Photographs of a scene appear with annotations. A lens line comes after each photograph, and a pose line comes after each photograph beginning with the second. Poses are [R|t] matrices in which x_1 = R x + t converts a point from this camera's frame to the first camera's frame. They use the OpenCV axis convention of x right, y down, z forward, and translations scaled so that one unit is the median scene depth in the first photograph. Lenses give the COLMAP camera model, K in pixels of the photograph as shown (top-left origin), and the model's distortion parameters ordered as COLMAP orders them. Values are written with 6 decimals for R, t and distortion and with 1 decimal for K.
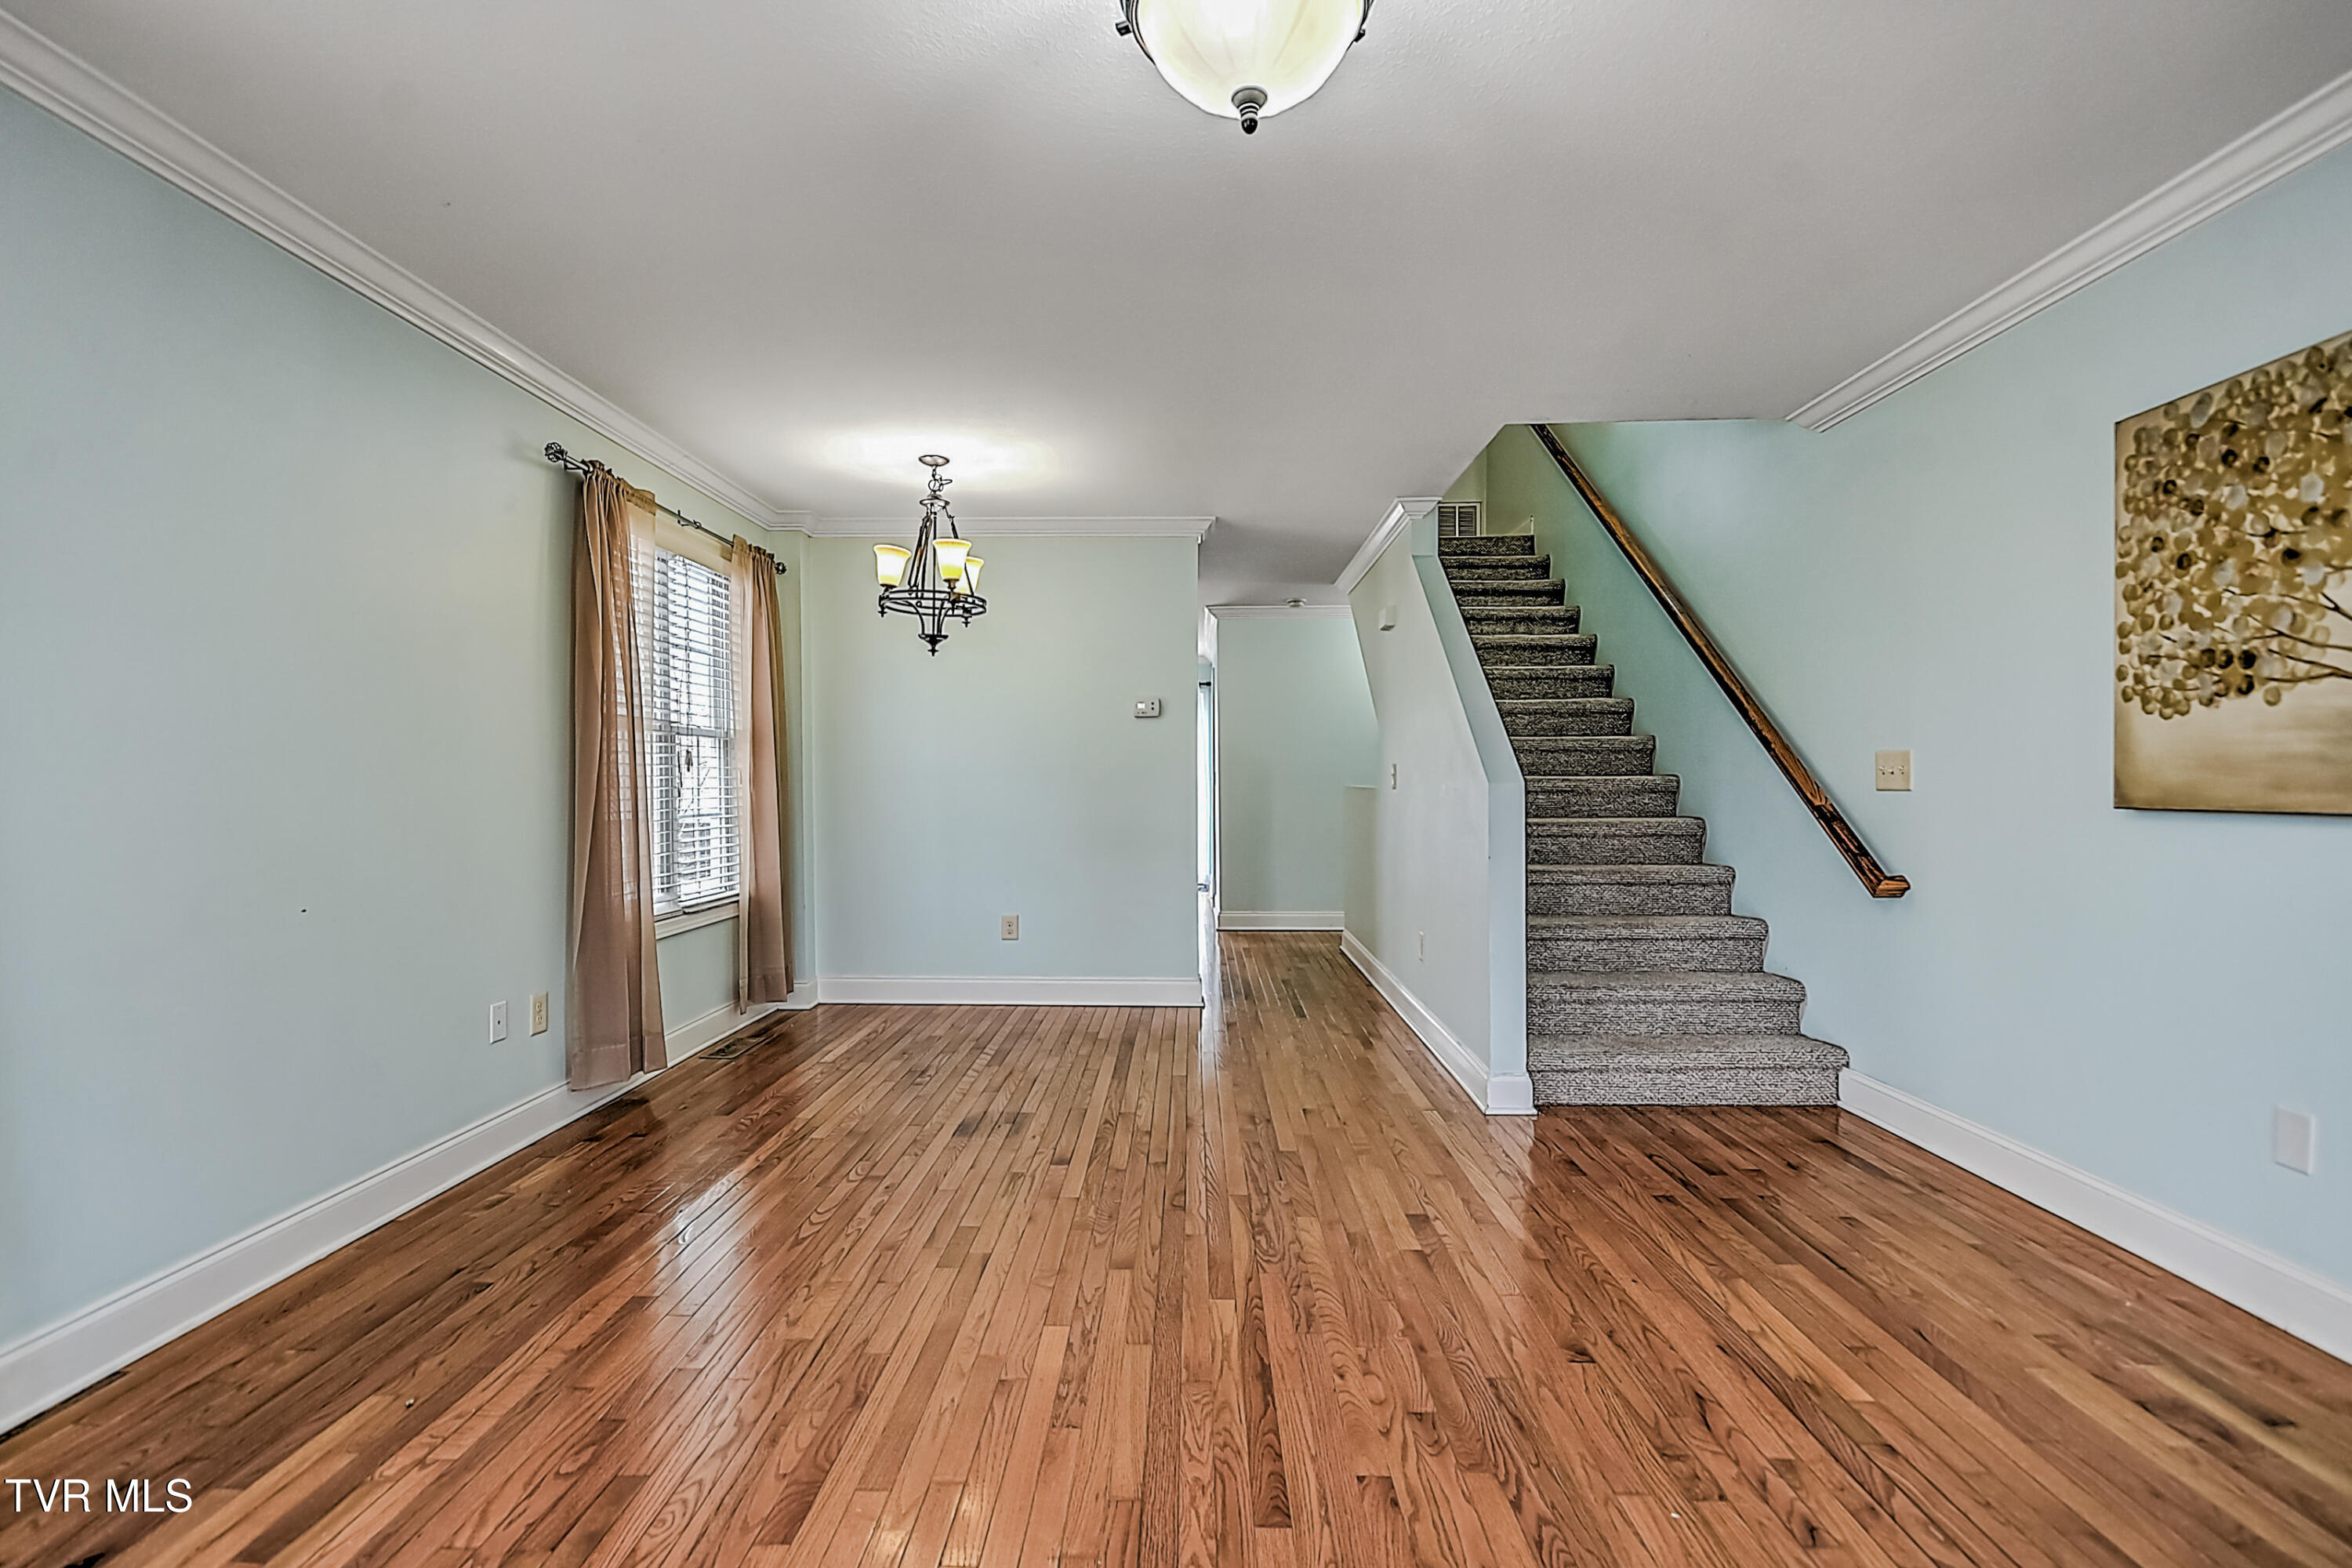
lens RADIAL K [[1031.6, 0, 1167.5], [0, 1031.6, 802.5], [0, 0, 1]] dist [0.010685, -0.012419]
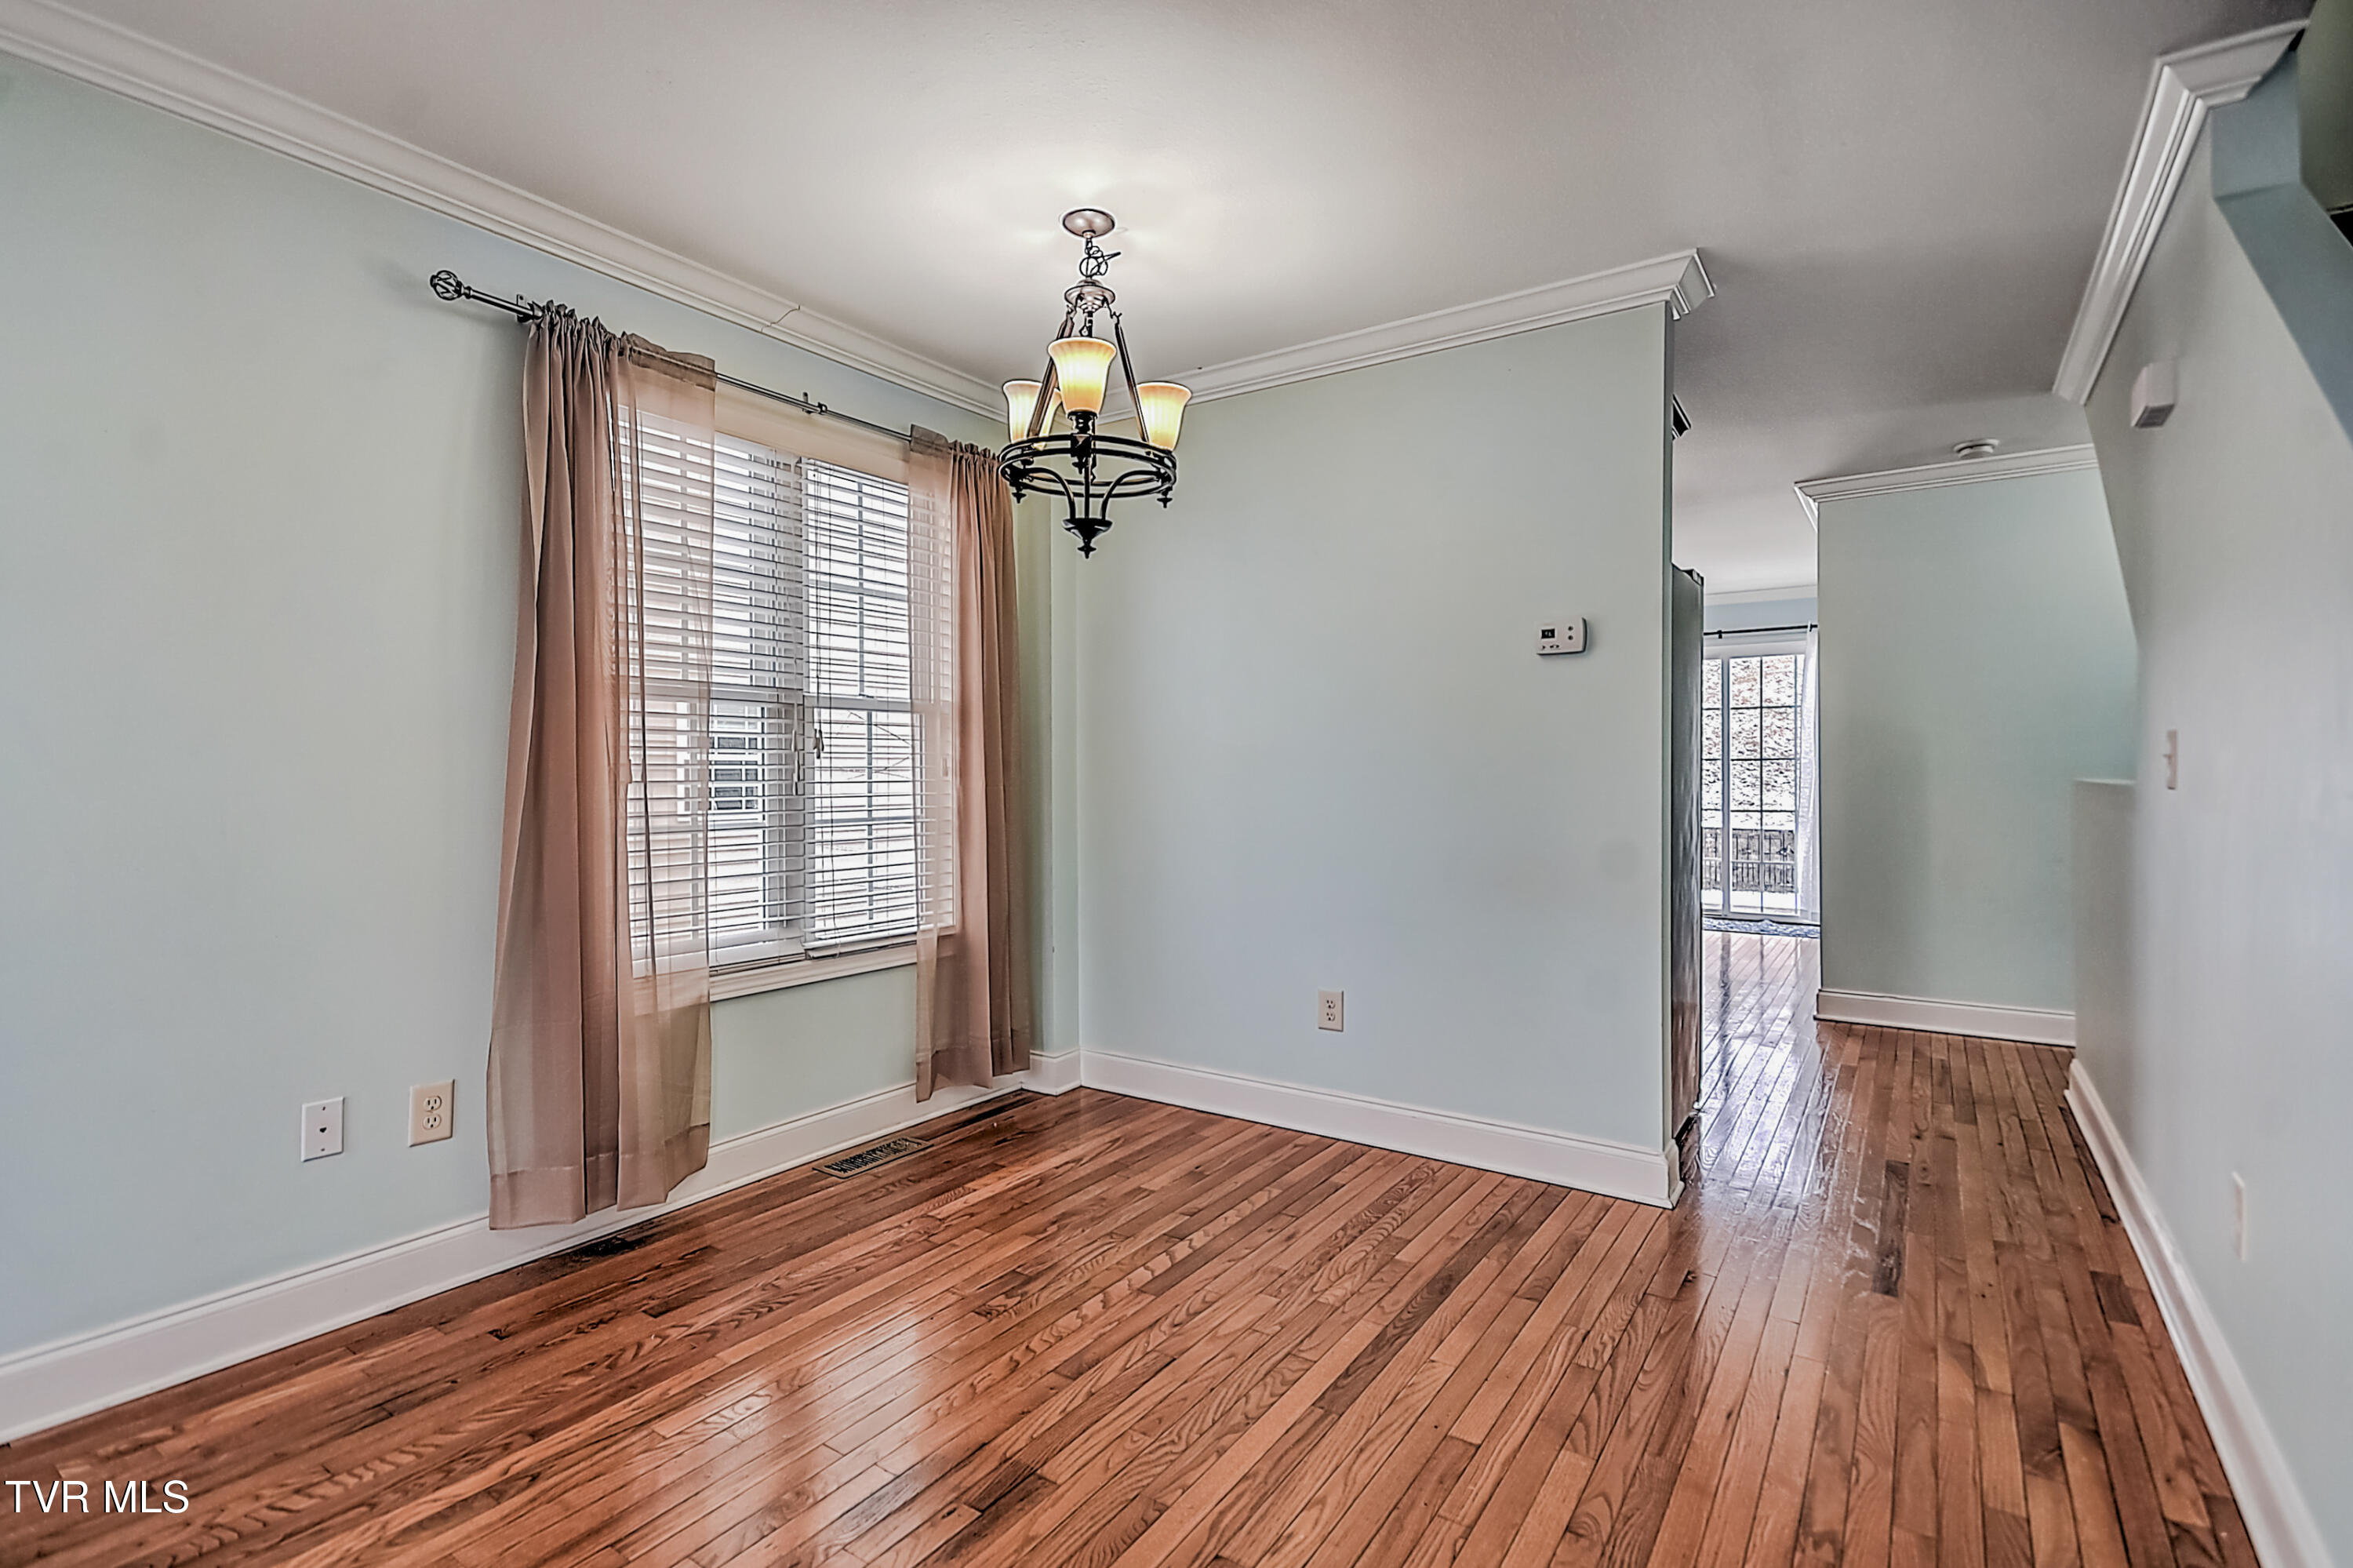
lens RADIAL K [[1101.9, 0, 1156.8], [0, 1101.9, 779.3], [0, 0, 1]] dist [0.001480, -0.001067]
pose [[0.840417, 0.004428, -0.541921, 0.258550], [-0.011283, 0.999893, -0.009329, -0.019282], [0.541822, 0.013955, 0.840377, 0.882467]]
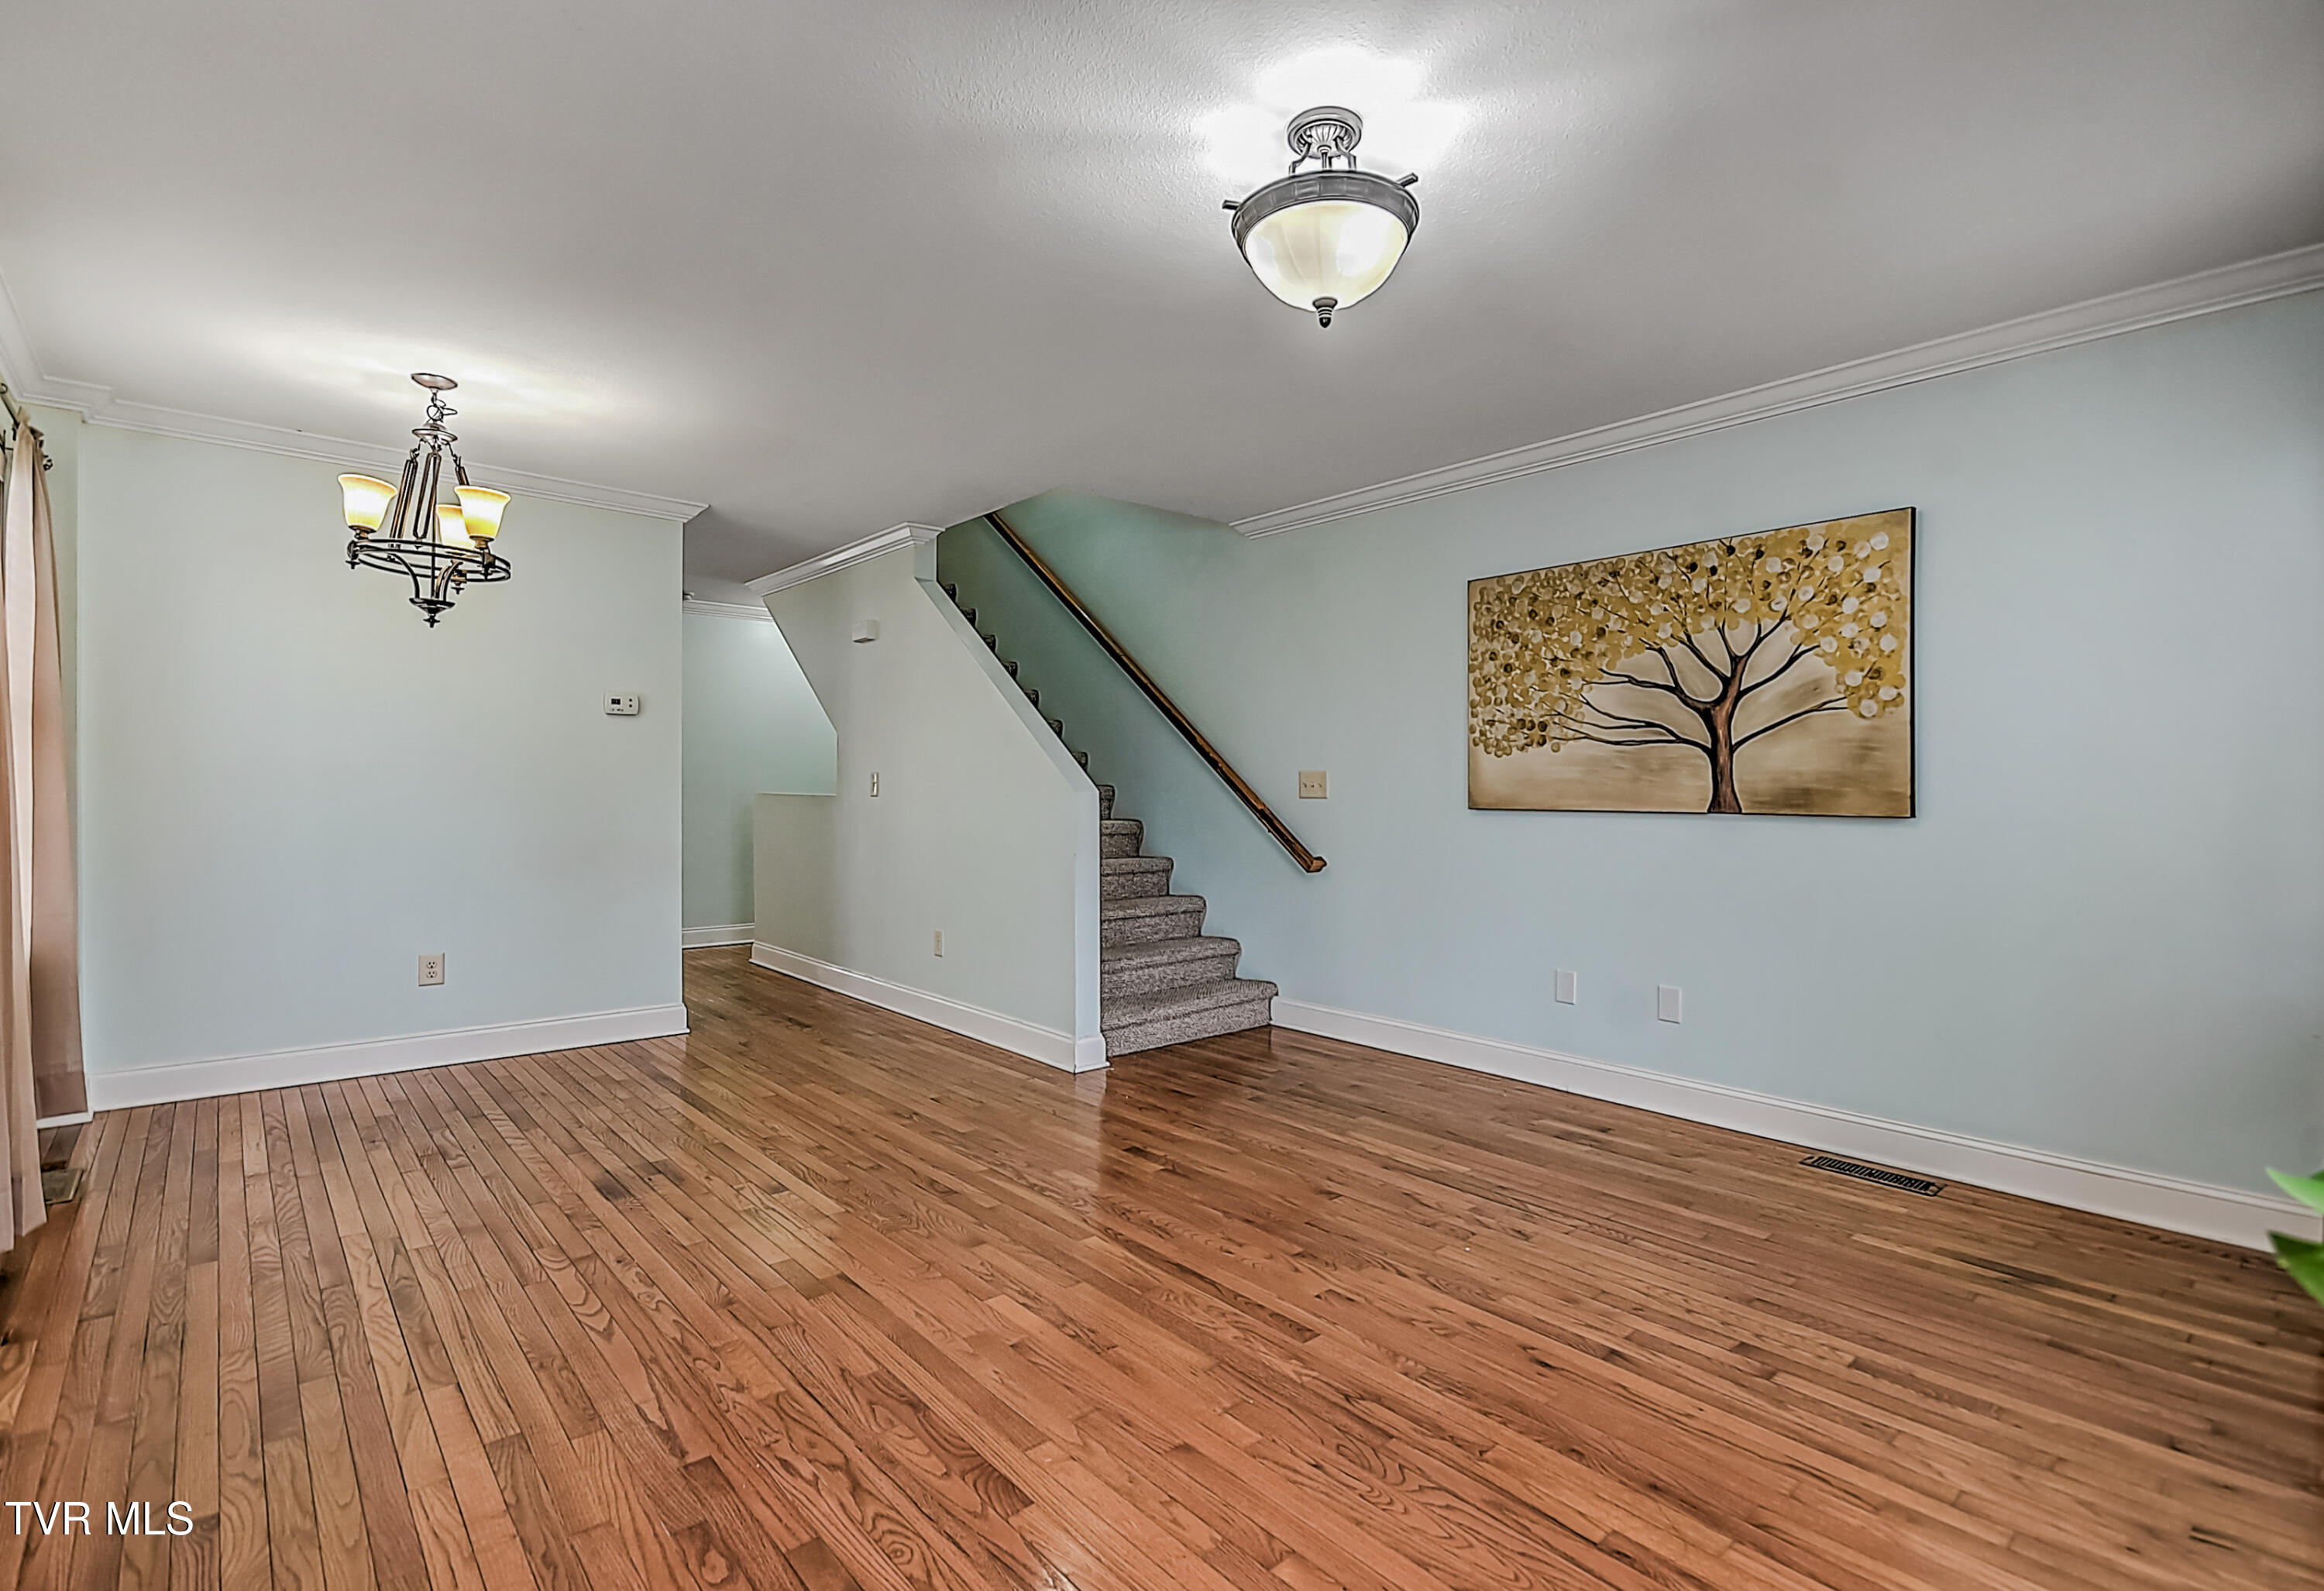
lens RADIAL K [[1044.6, 0, 1162.0], [0, 1044.6, 795.5], [0, 0, 1]] dist [-0.008860, 0.000261]
pose [[0.746817, 0.002729, 0.665024, -0.599845], [0.007004, 0.999904, -0.011968, 0.000591], [-0.664993, 0.013595, 0.746726, 0.061043]]
